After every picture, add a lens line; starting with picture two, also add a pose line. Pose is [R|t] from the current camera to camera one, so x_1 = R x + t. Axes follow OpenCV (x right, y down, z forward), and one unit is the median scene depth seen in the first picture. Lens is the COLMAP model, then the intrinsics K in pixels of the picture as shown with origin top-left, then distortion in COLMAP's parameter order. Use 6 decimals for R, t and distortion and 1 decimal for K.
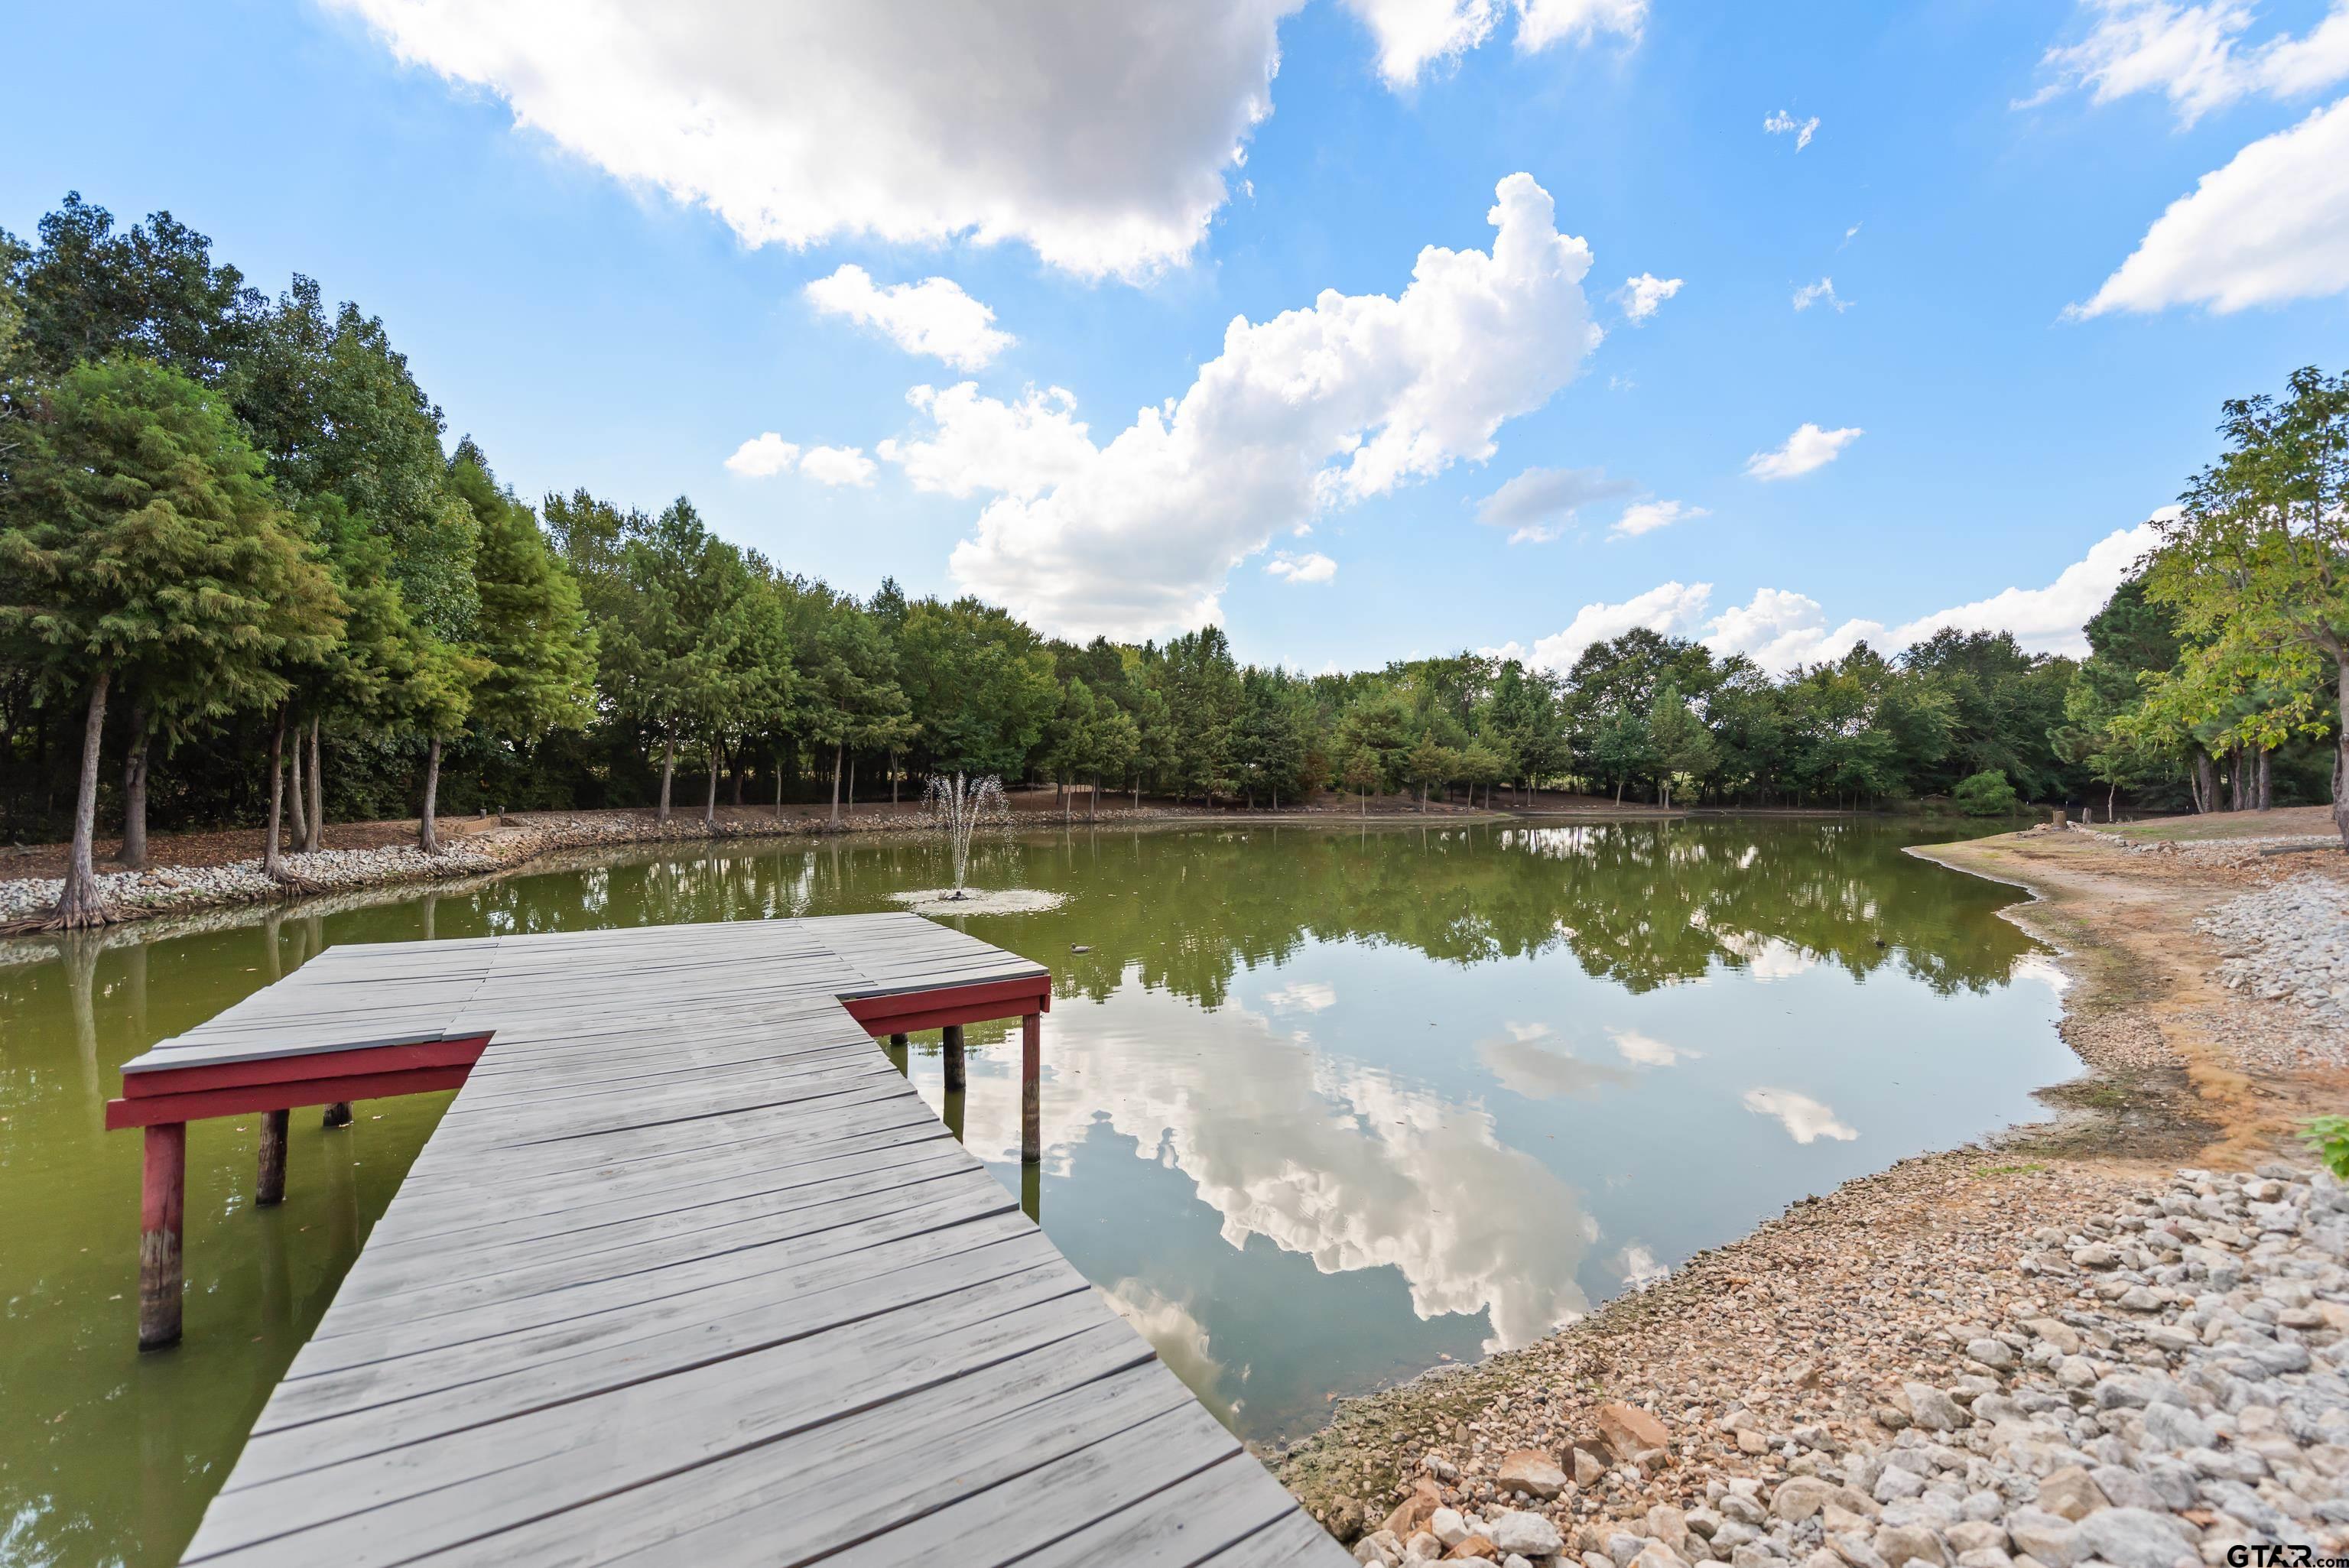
lens RADIAL K [[938.0, 0, 1179.5], [0, 938.0, 768.9], [0, 0, 1]] dist [0.013842, -0.003727]
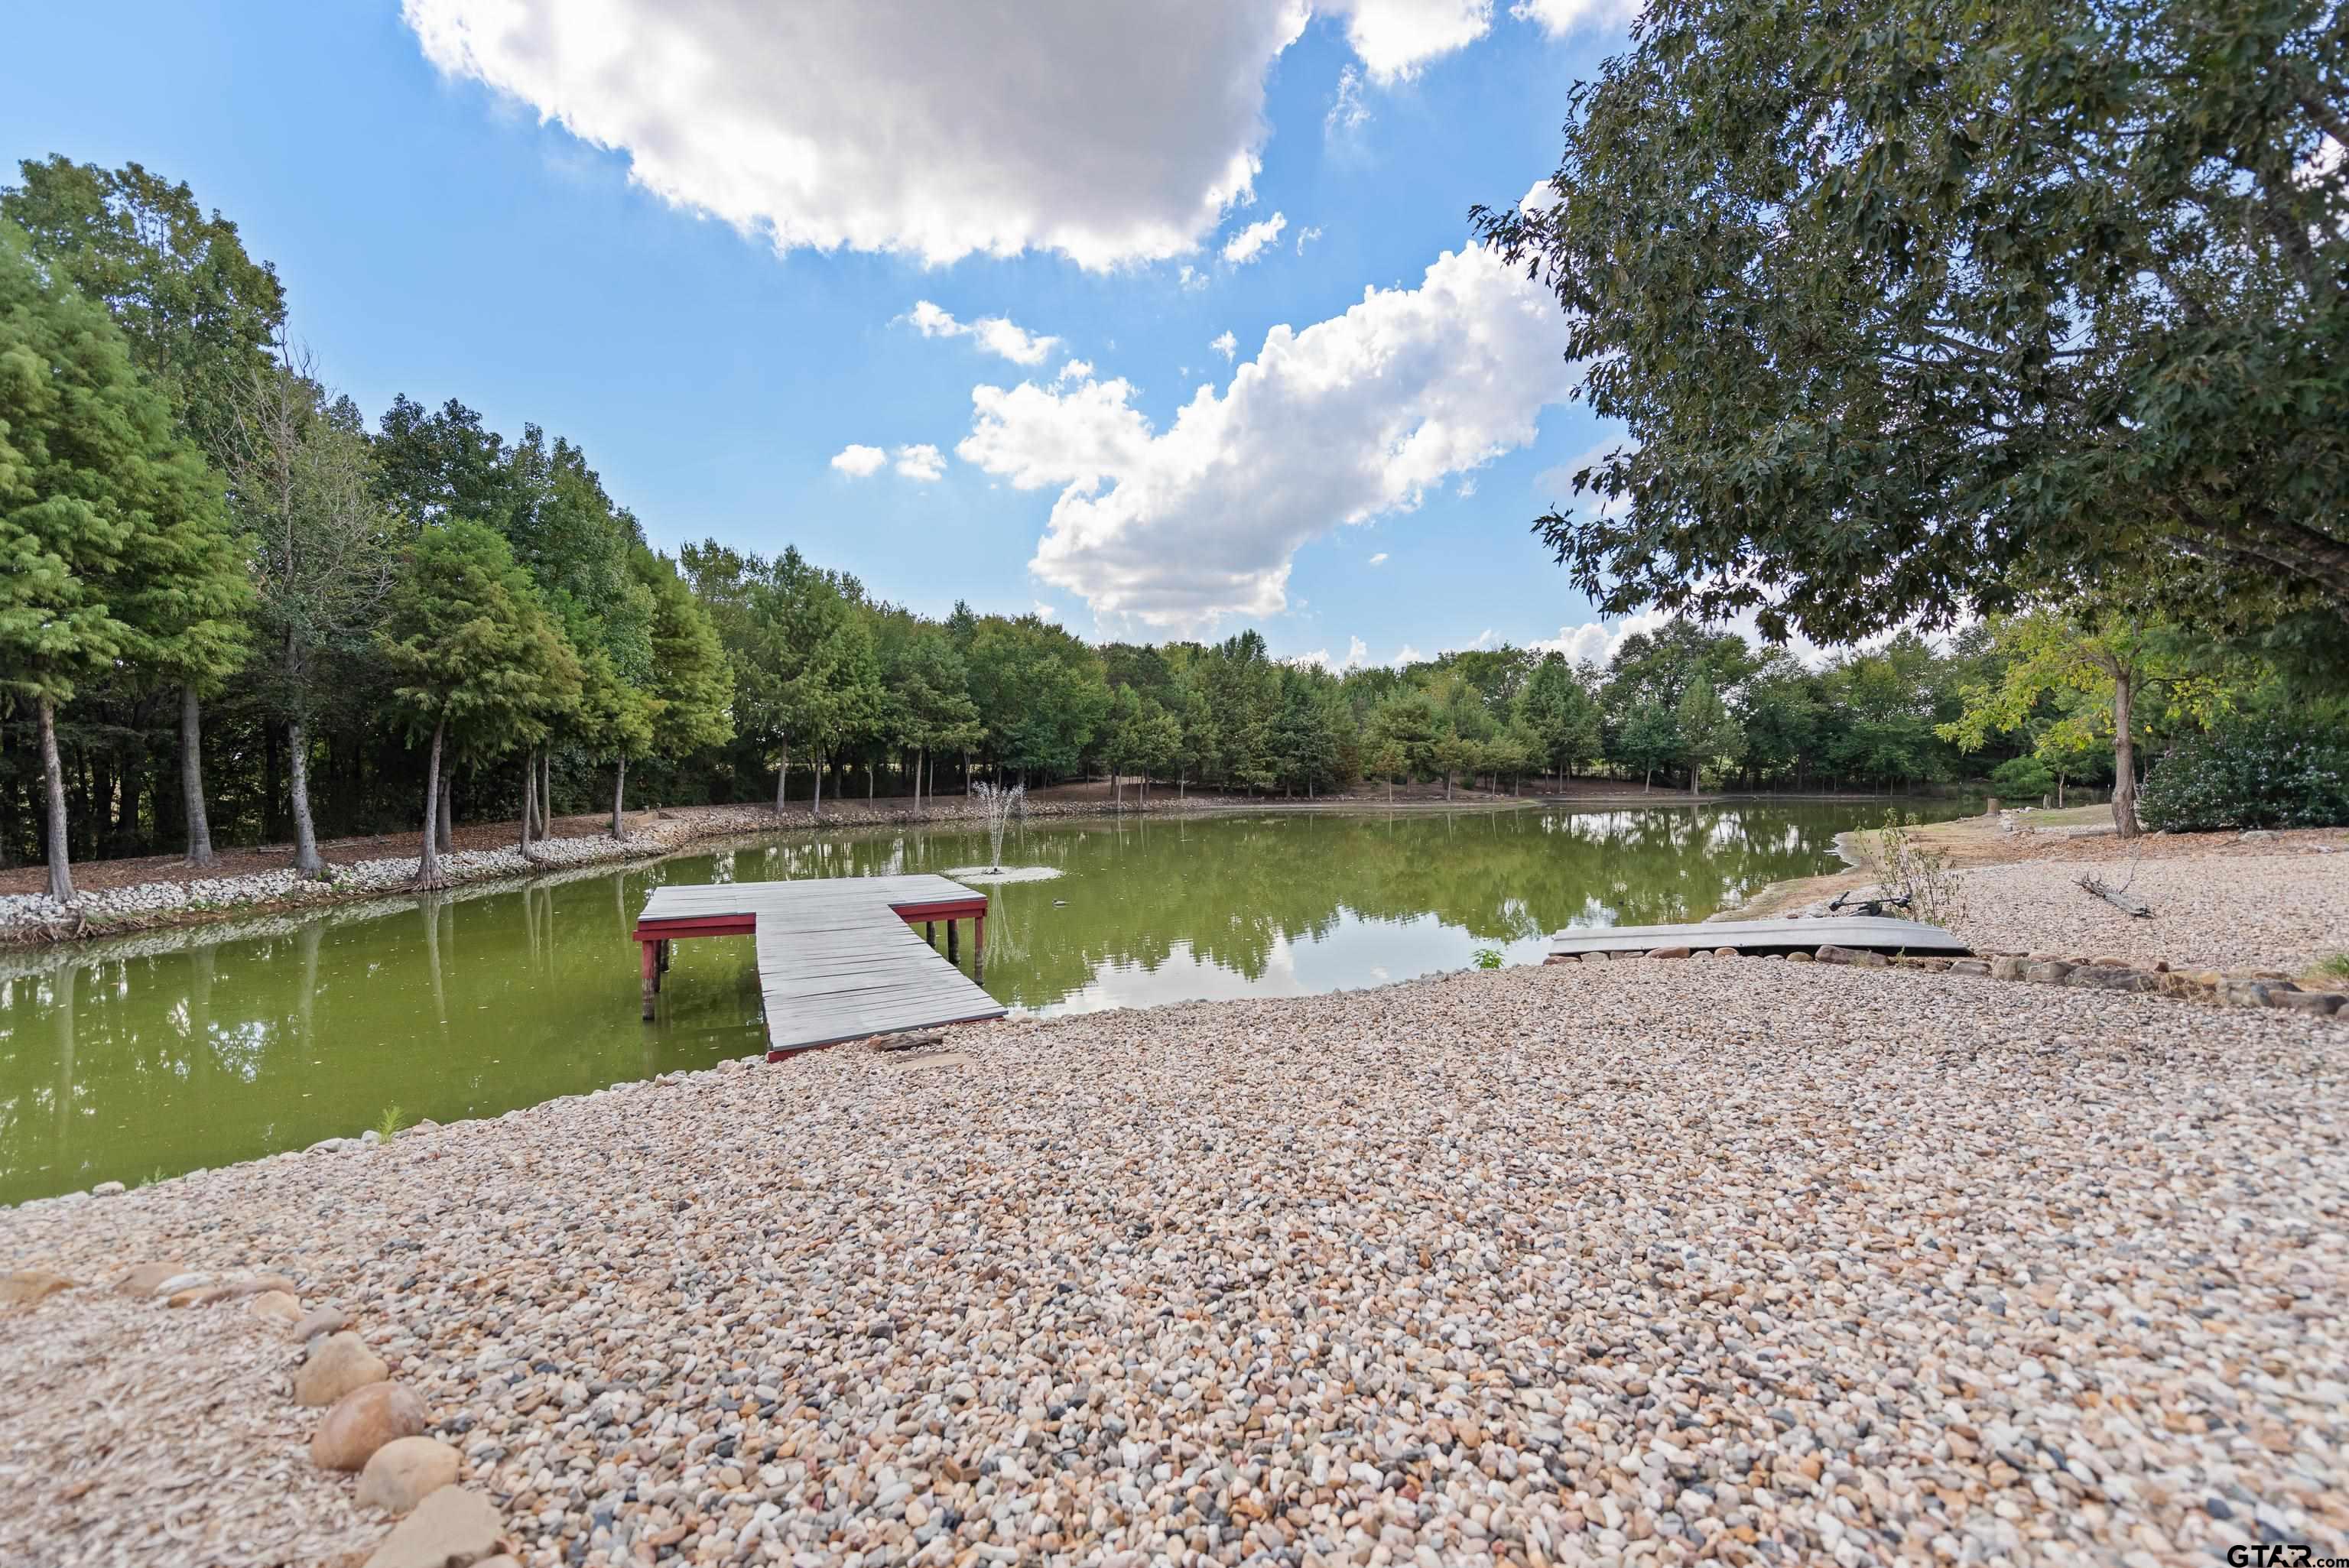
lens RADIAL K [[938.0, 0, 1173.3], [0, 938.0, 768.5], [0, 0, 1]] dist [0.013842, -0.003727]
pose [[0.995549, -0.009299, -0.093782, 0.066659], [0.010818, 0.999818, 0.015701, -0.014791], [0.093619, -0.016646, 0.995469, -0.147854]]
